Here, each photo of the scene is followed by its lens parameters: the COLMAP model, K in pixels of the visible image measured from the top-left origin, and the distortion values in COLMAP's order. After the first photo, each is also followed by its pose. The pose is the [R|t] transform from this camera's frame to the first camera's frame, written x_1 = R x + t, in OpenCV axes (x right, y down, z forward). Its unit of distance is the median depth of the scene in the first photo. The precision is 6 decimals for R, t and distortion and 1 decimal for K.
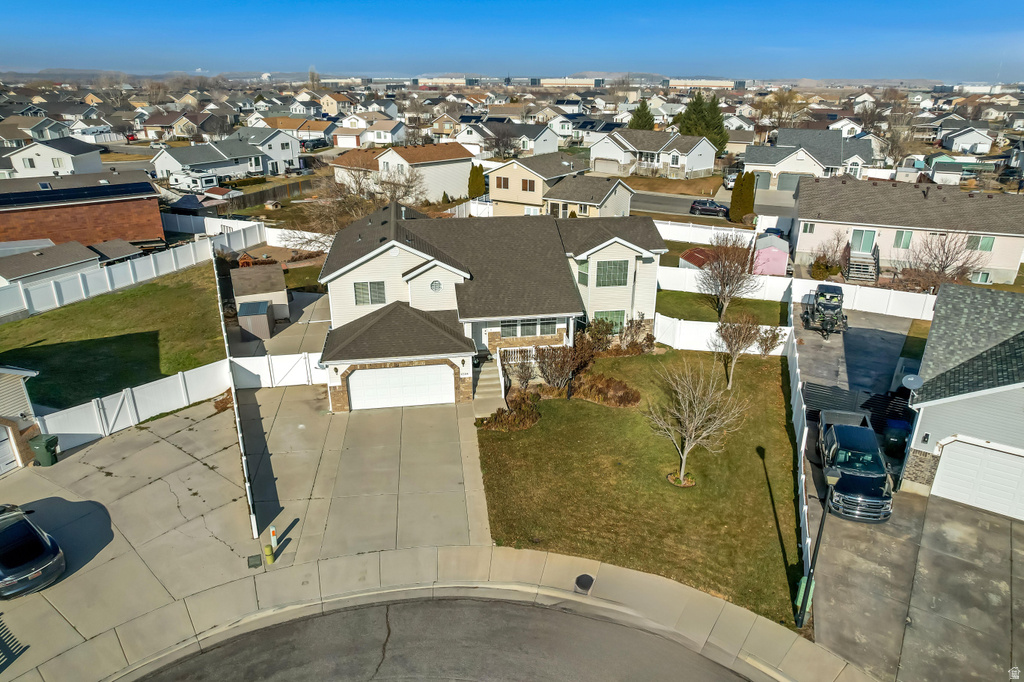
lens RADIAL K [[654.0, 0, 512.2], [0, 654.0, 340.7], [0, 0, 1]] dist [-0.048758, 0.015995]
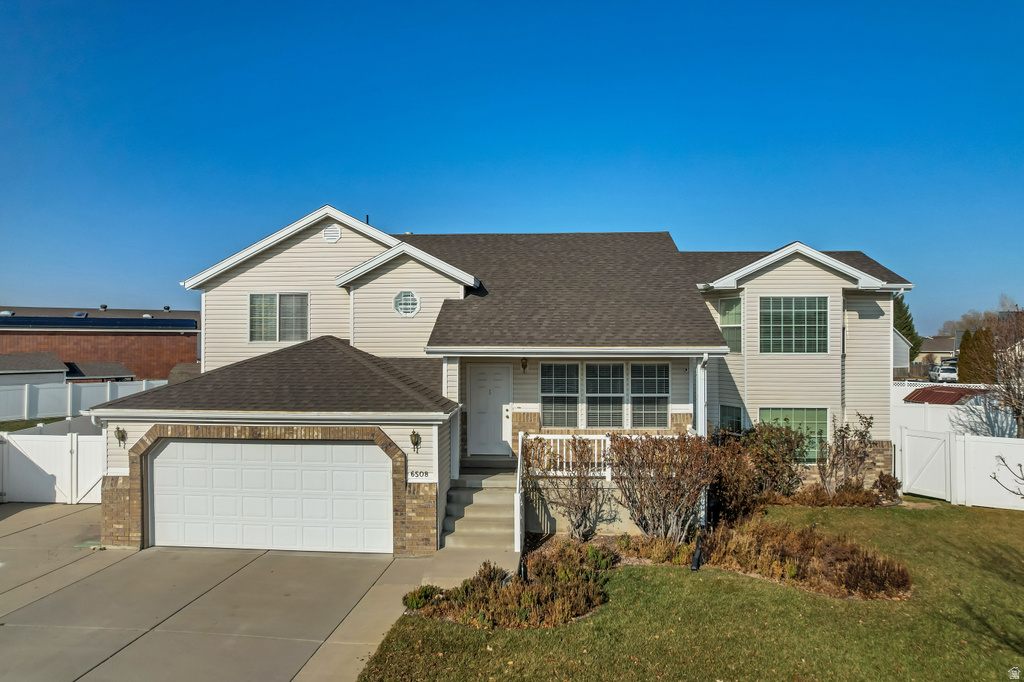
lens RADIAL K [[654.0, 0, 521.0], [0, 654.0, 339.9], [0, 0, 1]] dist [-0.048758, 0.015995]
pose [[0.975287, -0.003837, -0.220907, 0.071184], [-0.081690, 0.922734, -0.376682, 0.114633], [0.205284, 0.385419, 0.899617, 0.599940]]
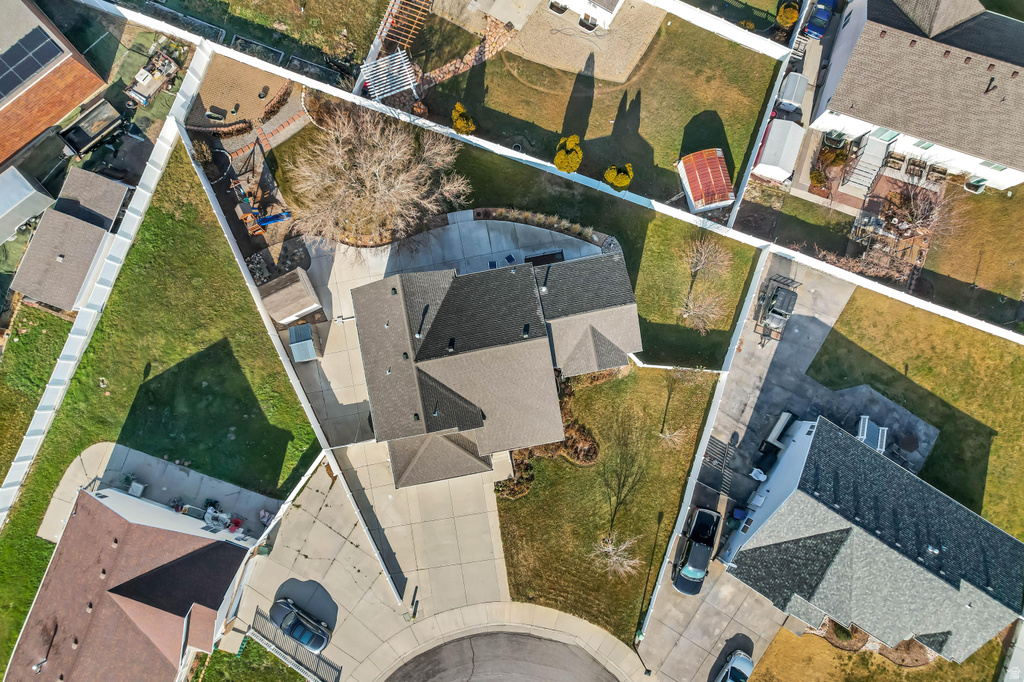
lens RADIAL K [[654.0, 0, 513.2], [0, 654.0, 340.1], [0, 0, 1]] dist [-0.048758, 0.015995]
pose [[0.999648, -0.026509, -0.001449, 0.003042], [0.013284, 0.452184, 0.891826, -1.388420], [-0.022986, -0.891531, 0.452377, 0.539672]]
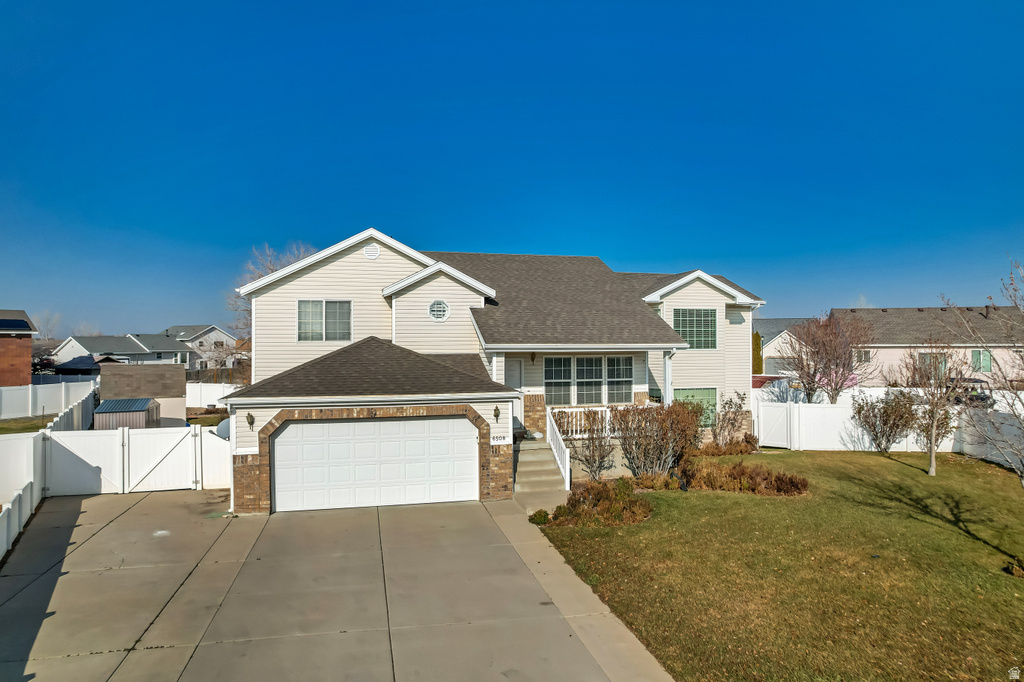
lens RADIAL K [[654.0, 0, 515.8], [0, 654.0, 344.0], [0, 0, 1]] dist [-0.048758, 0.015995]
pose [[0.994975, -0.006358, 0.099921, -0.106827], [0.044107, 0.923763, -0.380417, 0.175474], [-0.089884, 0.382913, 0.919401, 0.458907]]
